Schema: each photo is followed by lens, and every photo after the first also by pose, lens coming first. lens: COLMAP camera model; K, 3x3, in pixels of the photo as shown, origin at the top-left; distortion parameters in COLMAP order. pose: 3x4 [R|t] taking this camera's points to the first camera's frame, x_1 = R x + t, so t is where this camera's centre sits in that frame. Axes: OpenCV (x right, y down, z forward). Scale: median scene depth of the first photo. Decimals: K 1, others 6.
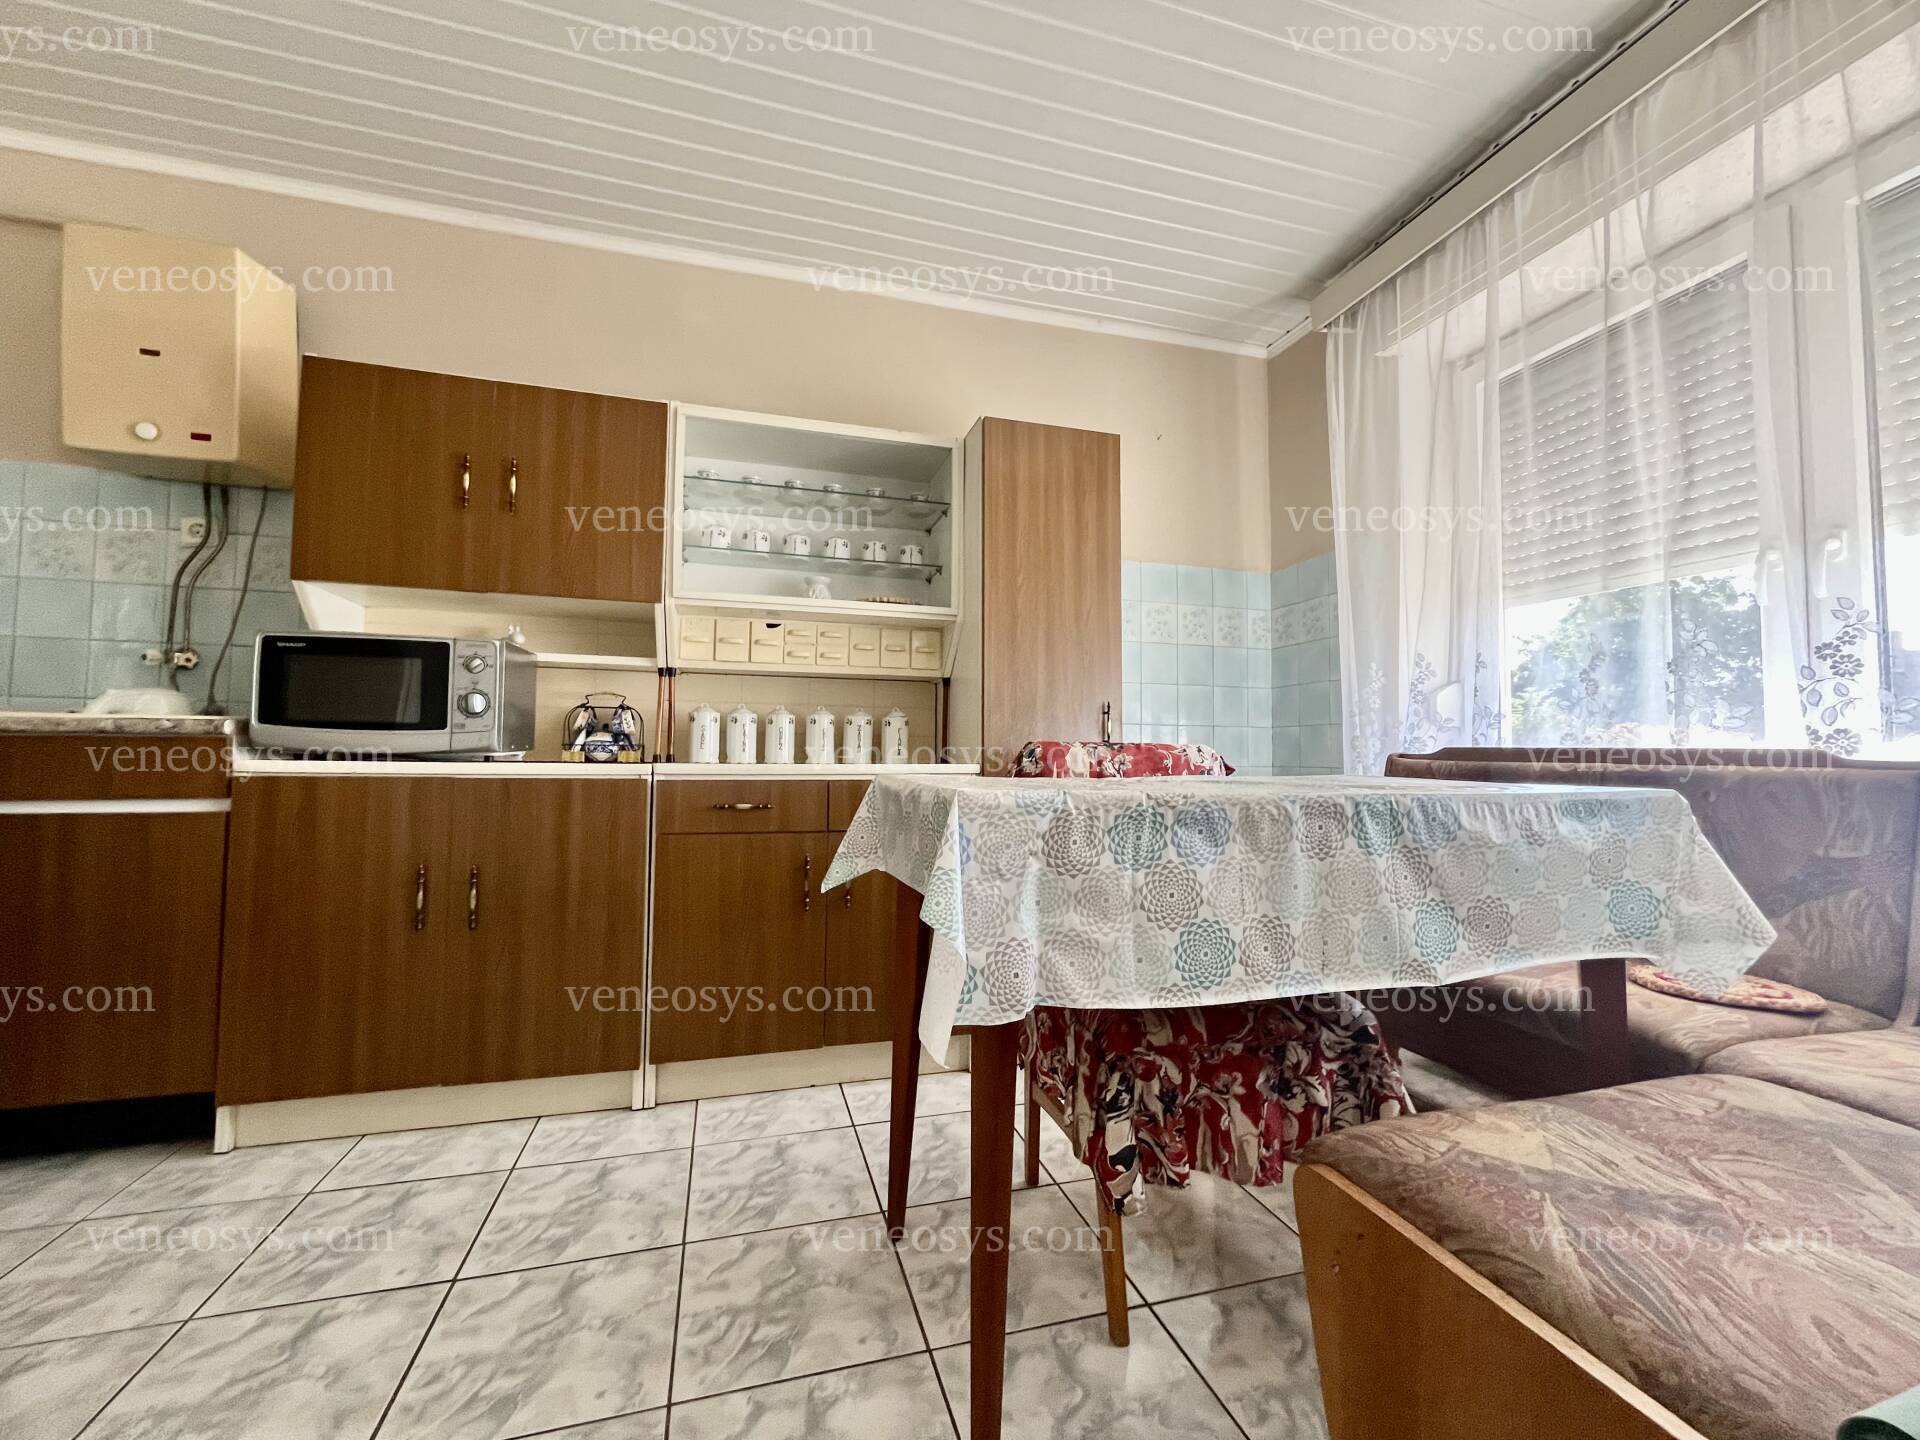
lens RADIAL K [[777.3, 0, 956.6], [0, 777.3, 722.0], [0, 0, 1]] dist [-0.003879, 0.000254]
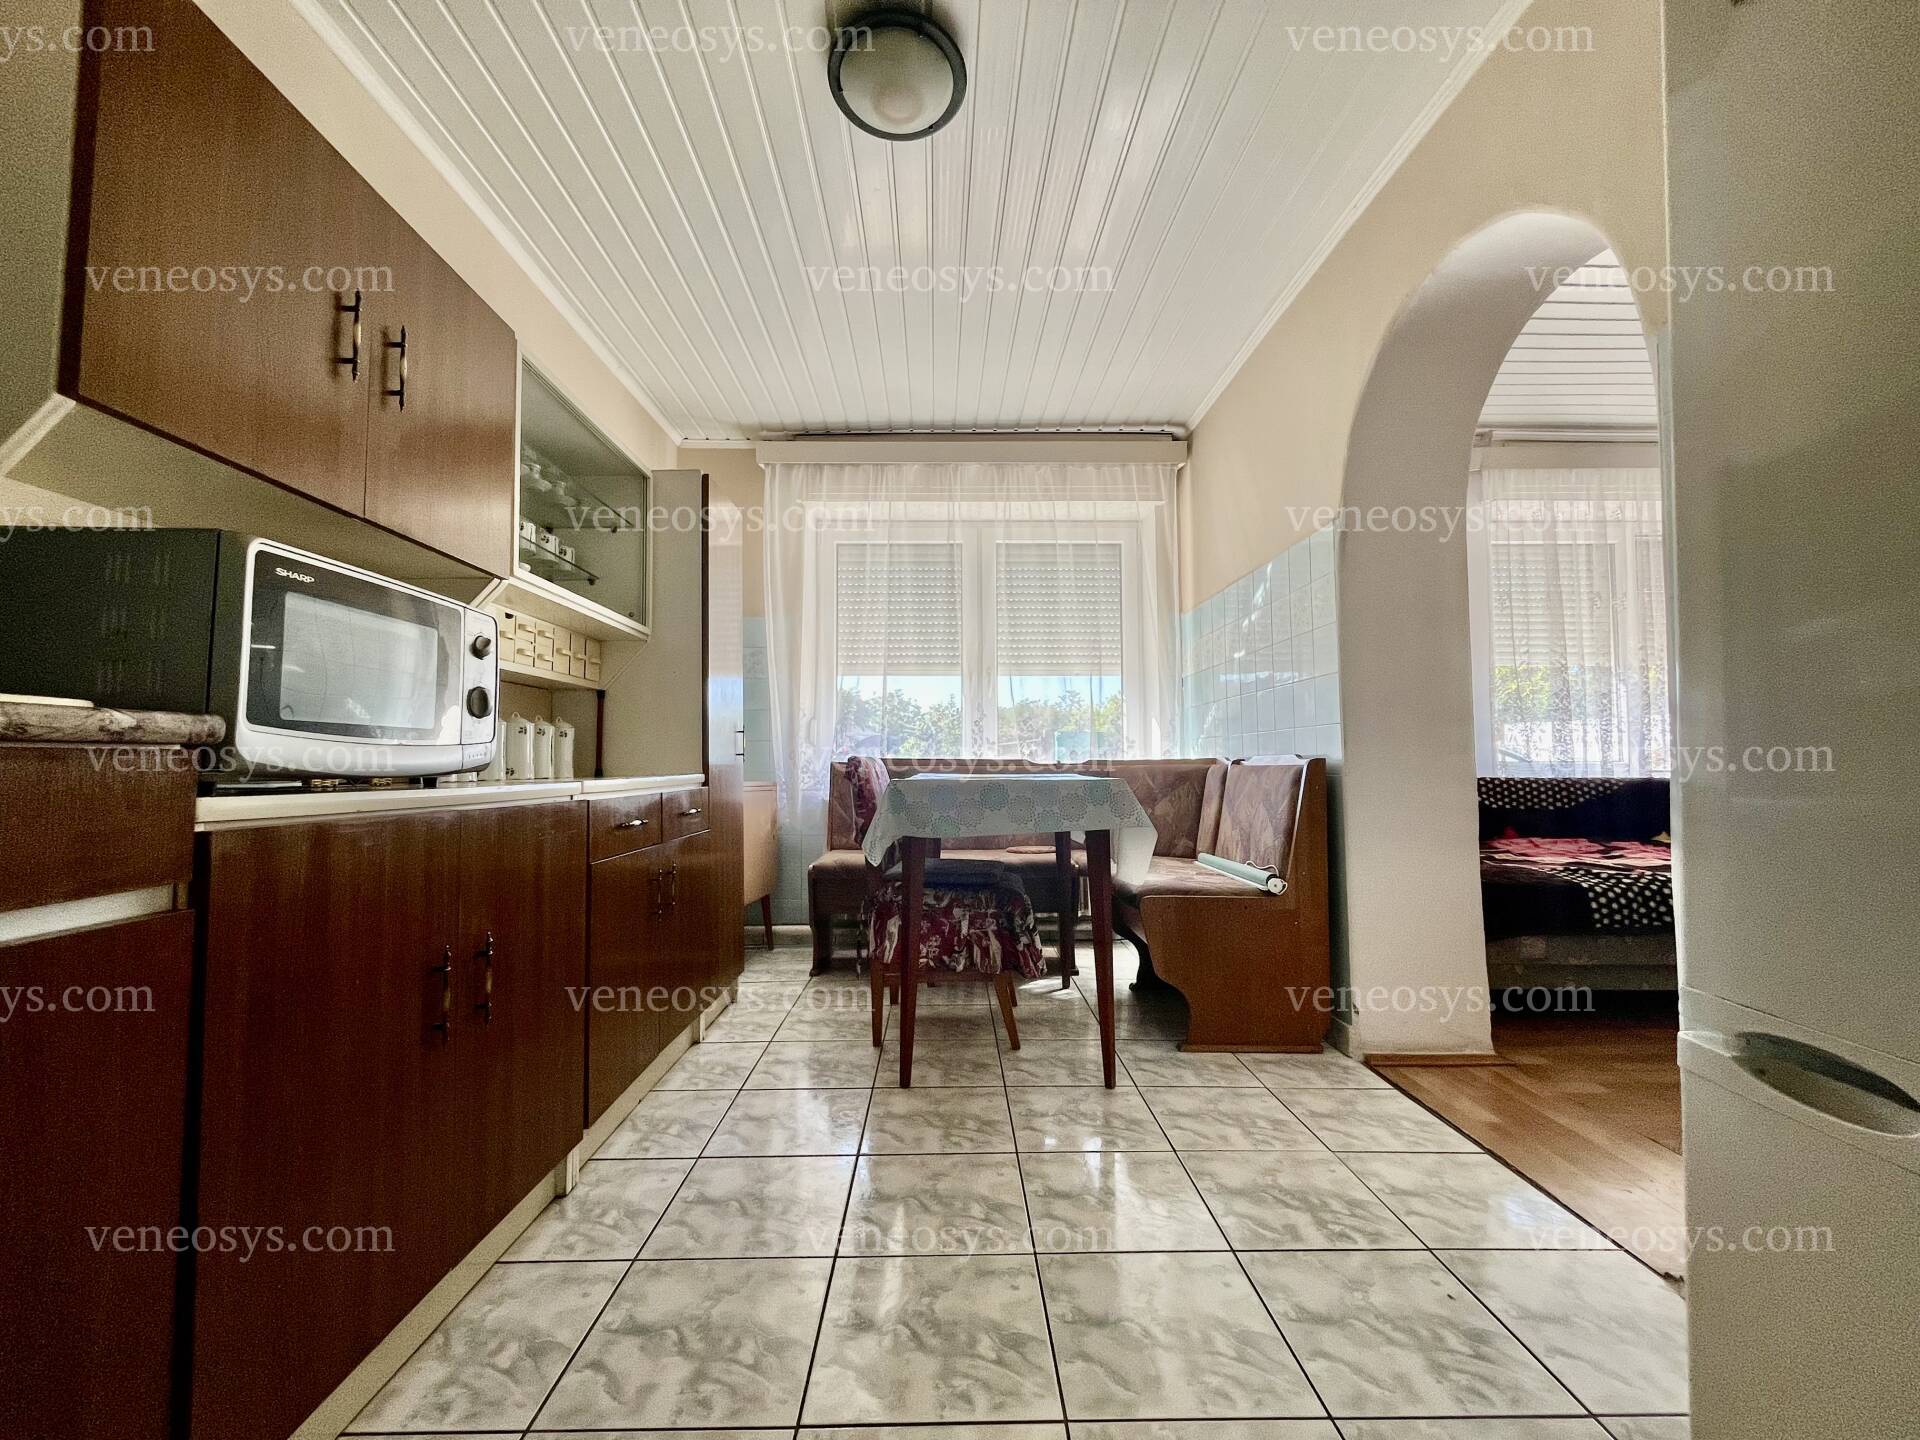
lens RADIAL K [[777.3, 0, 956.6], [0, 777.3, 722.0], [0, 0, 1]] dist [-0.003879, 0.000254]
pose [[0.251243, 0.041953, 0.967014, -1.265095], [-0.035824, 0.998779, -0.034023, 0.002015], [-0.967261, -0.026094, 0.252439, 0.438339]]
